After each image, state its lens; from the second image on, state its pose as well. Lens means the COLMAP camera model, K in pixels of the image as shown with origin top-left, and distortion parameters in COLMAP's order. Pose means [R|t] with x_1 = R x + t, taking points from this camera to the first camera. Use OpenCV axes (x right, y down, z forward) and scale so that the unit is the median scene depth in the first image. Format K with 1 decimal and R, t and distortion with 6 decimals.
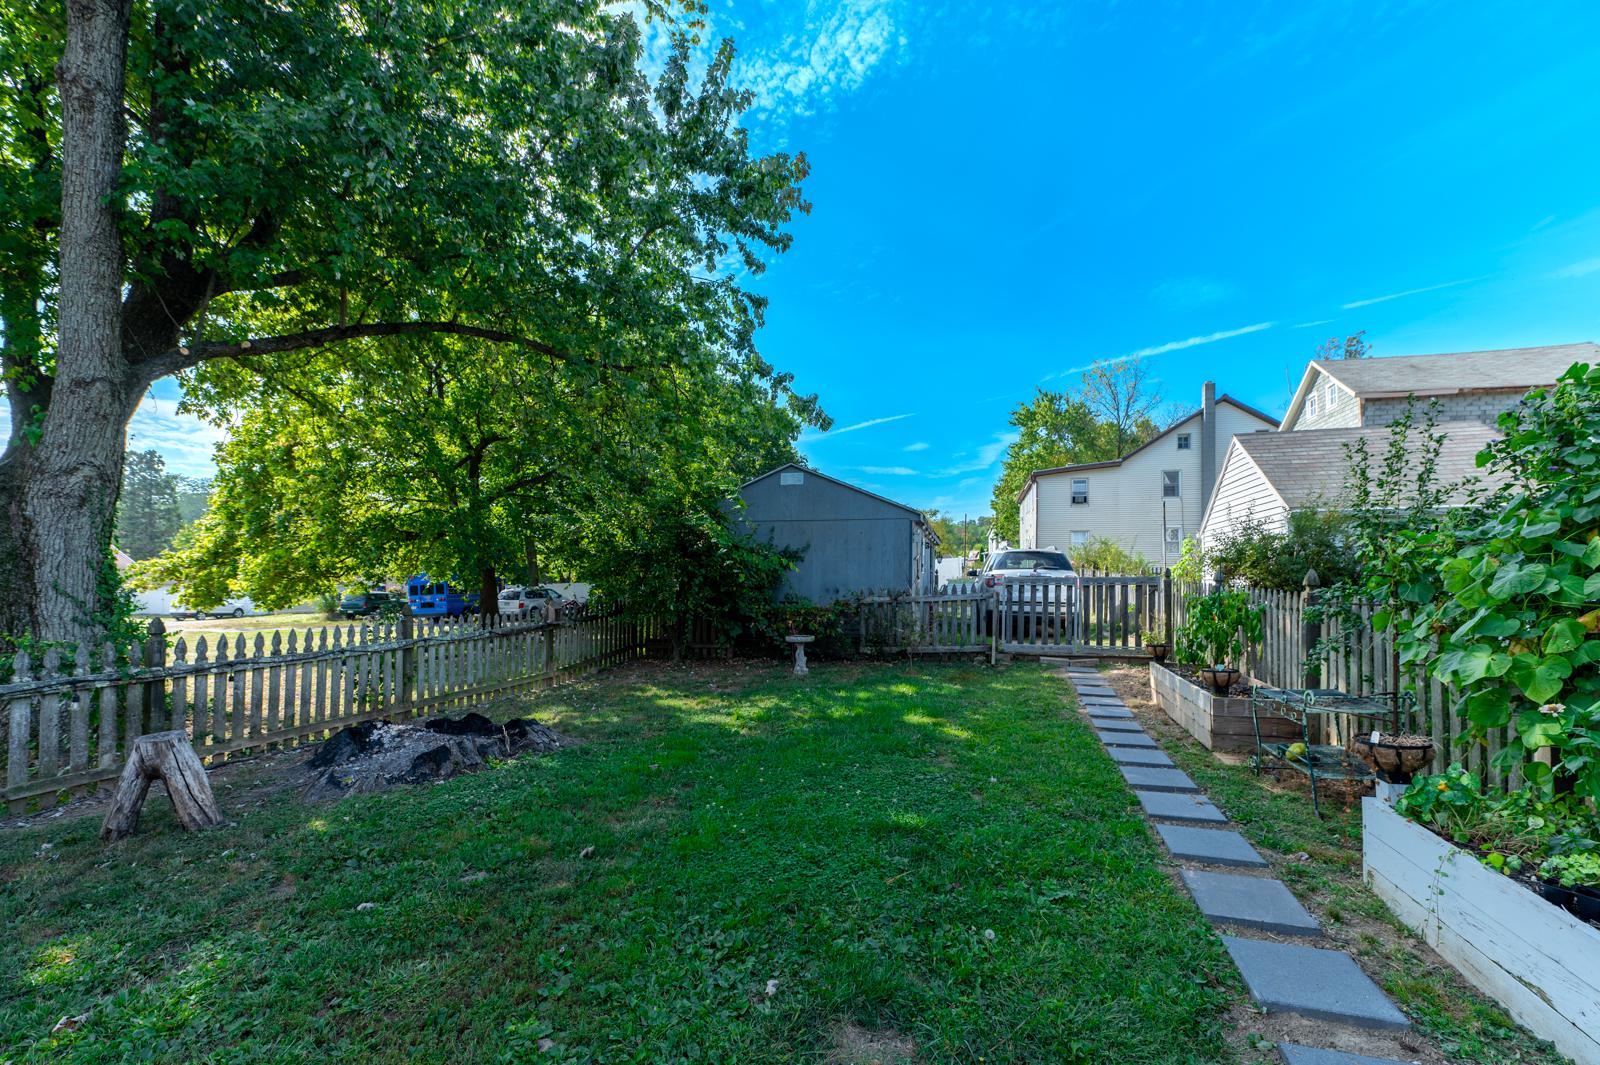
lens RADIAL K [[641.8, 0, 801.7], [0, 641.8, 575.0], [0, 0, 1]] dist [-0.013551, -0.000153]
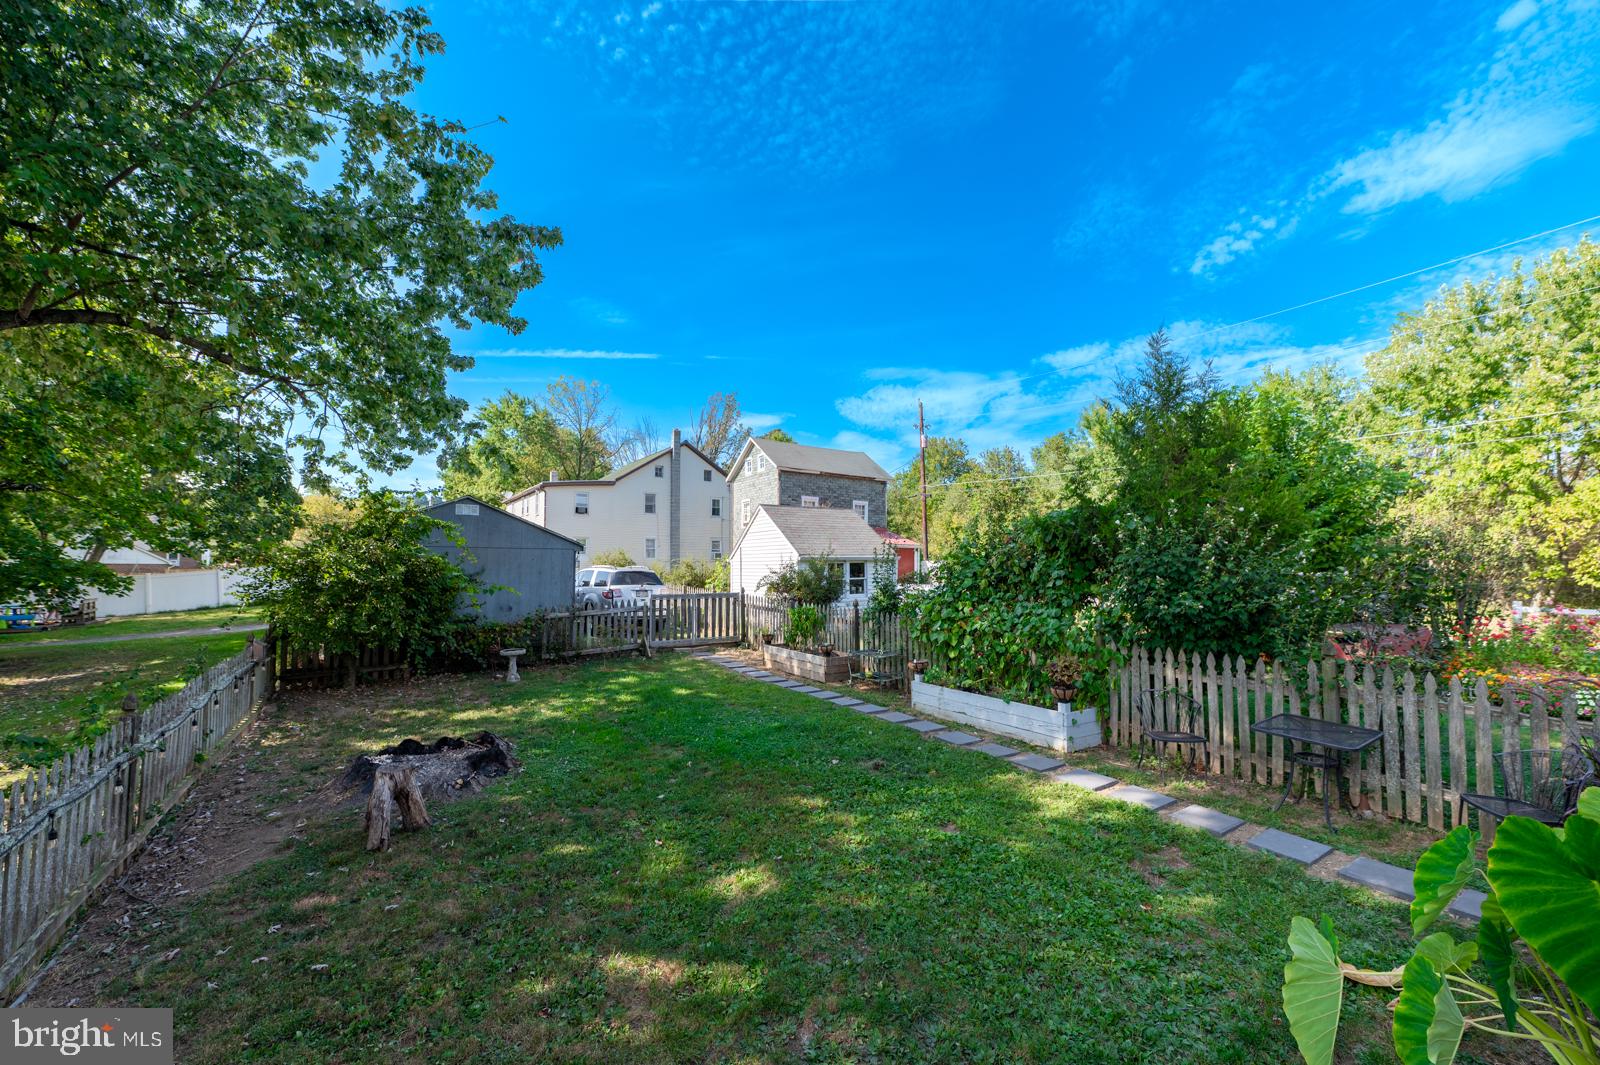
lens RADIAL K [[643.0, 0, 799.6], [0, 643.0, 546.7], [0, 0, 1]] dist [-0.002895, -0.000389]
pose [[0.661115, 0.022655, 0.749942, -0.517119], [-0.002976, 0.999615, -0.027574, -0.062460], [-0.750278, 0.015998, 0.660929, -0.195139]]
